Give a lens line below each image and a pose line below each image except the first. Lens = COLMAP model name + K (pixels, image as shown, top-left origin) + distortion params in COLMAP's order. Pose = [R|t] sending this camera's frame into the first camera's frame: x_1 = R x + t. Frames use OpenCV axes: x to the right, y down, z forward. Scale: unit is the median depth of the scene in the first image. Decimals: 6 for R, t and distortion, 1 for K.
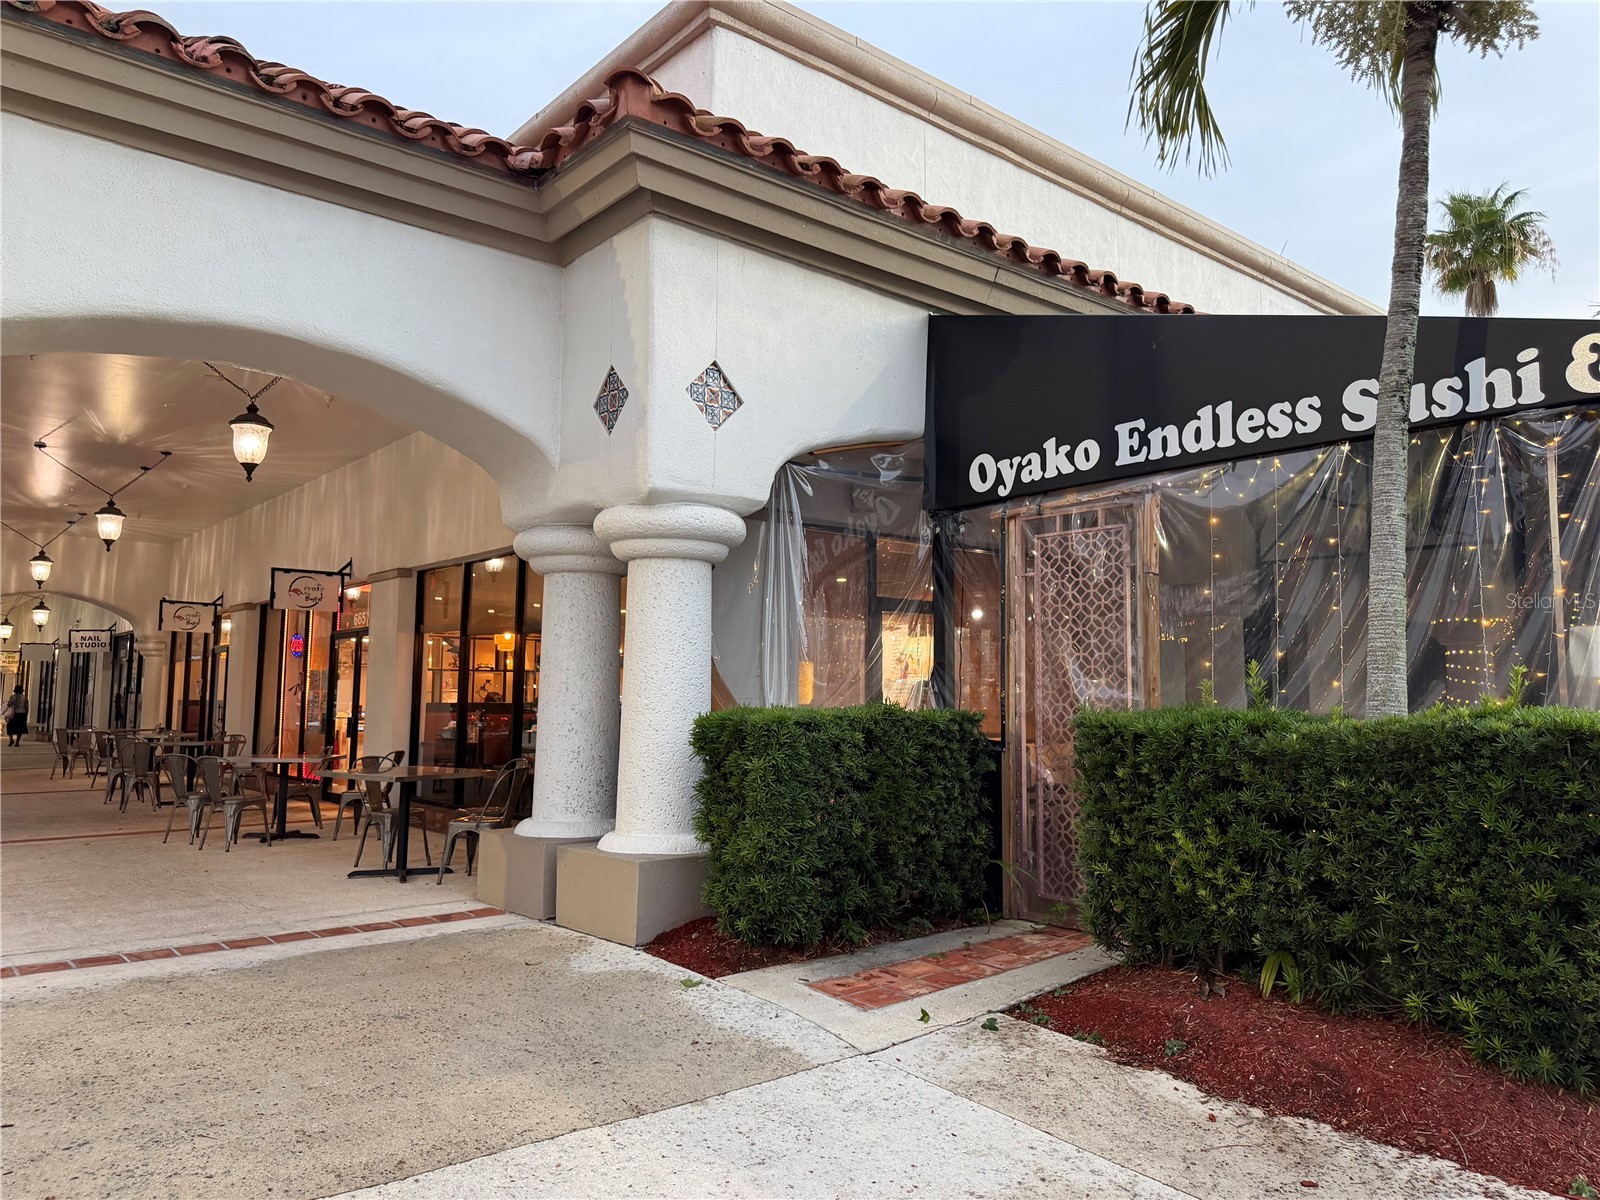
lens RADIAL K [[1117.3, 0, 800.0], [0, 1117.3, 600.0], [0, 0, 1]] dist [0.002471, -0.002537]
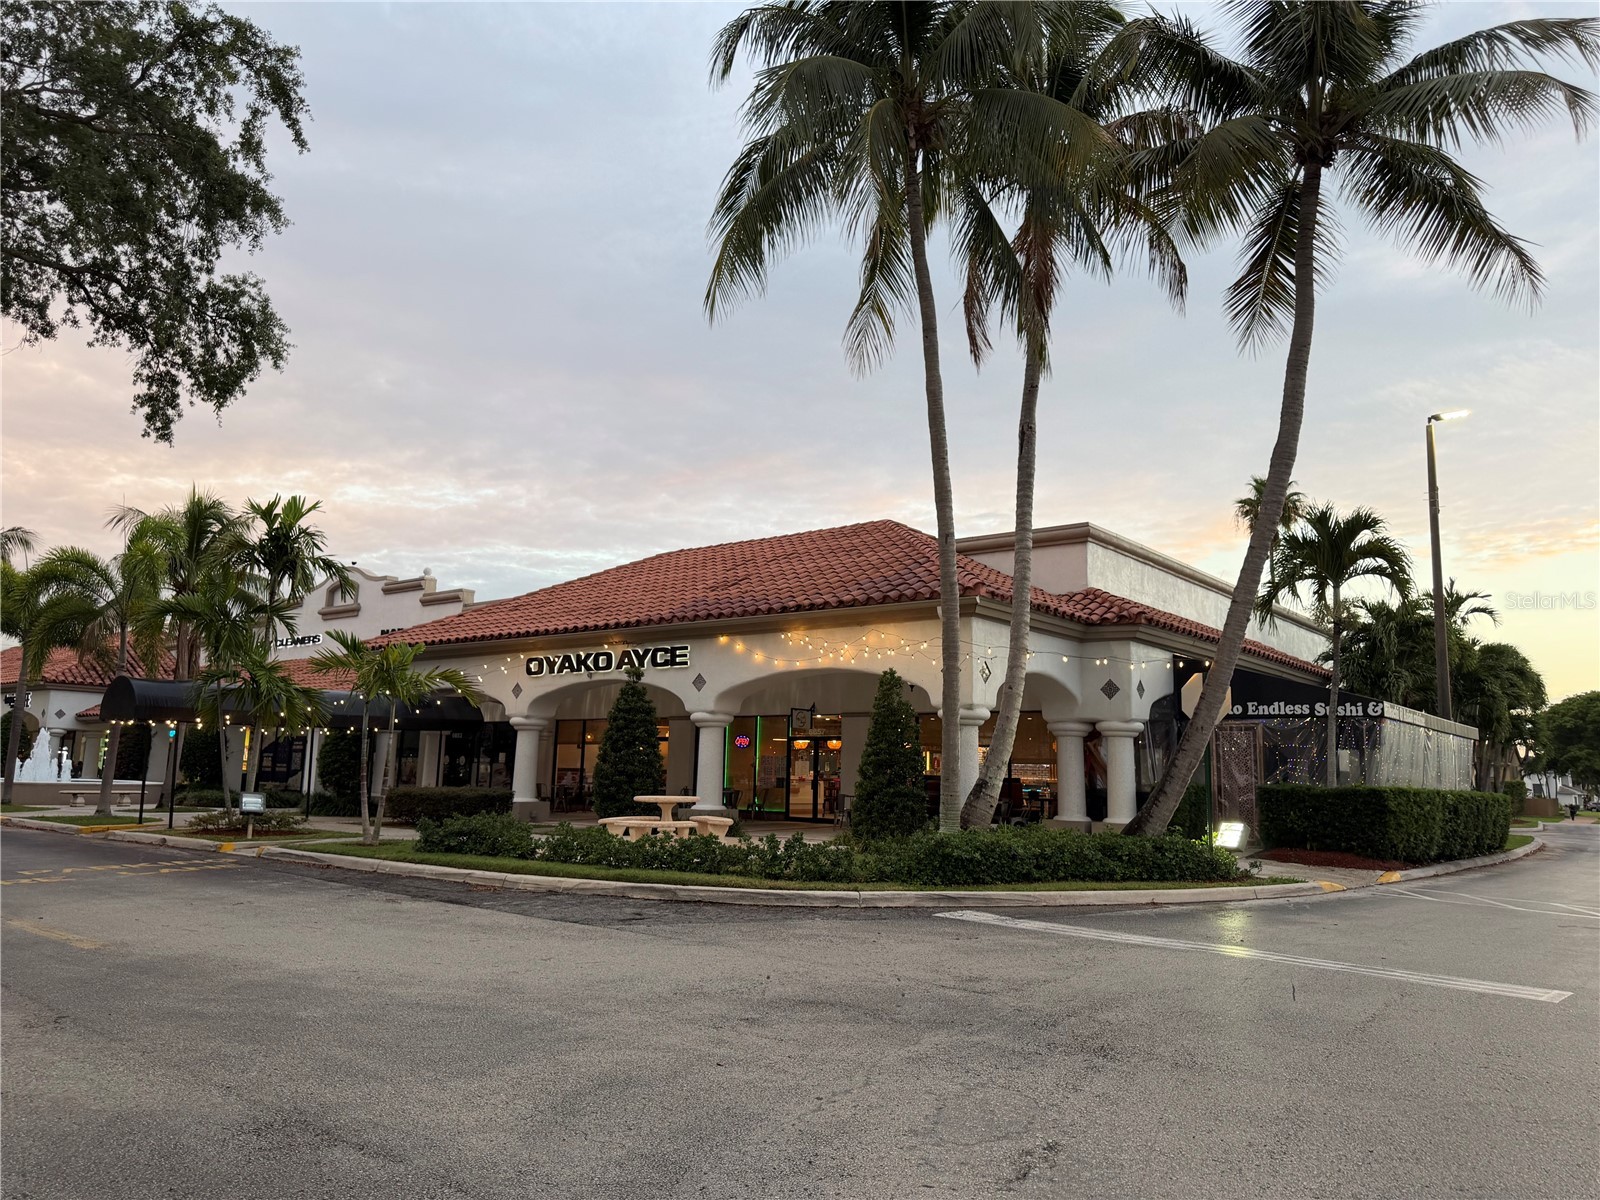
lens RADIAL K [[1117.3, 0, 800.0], [0, 1117.3, 600.0], [0, 0, 1]] dist [0.002471, -0.002537]
pose [[0.979008, 0.046909, 0.198350, -1.942589], [-0.034497, 0.997251, -0.065575, -0.213842], [-0.200880, 0.057356, 0.977935, -2.338186]]
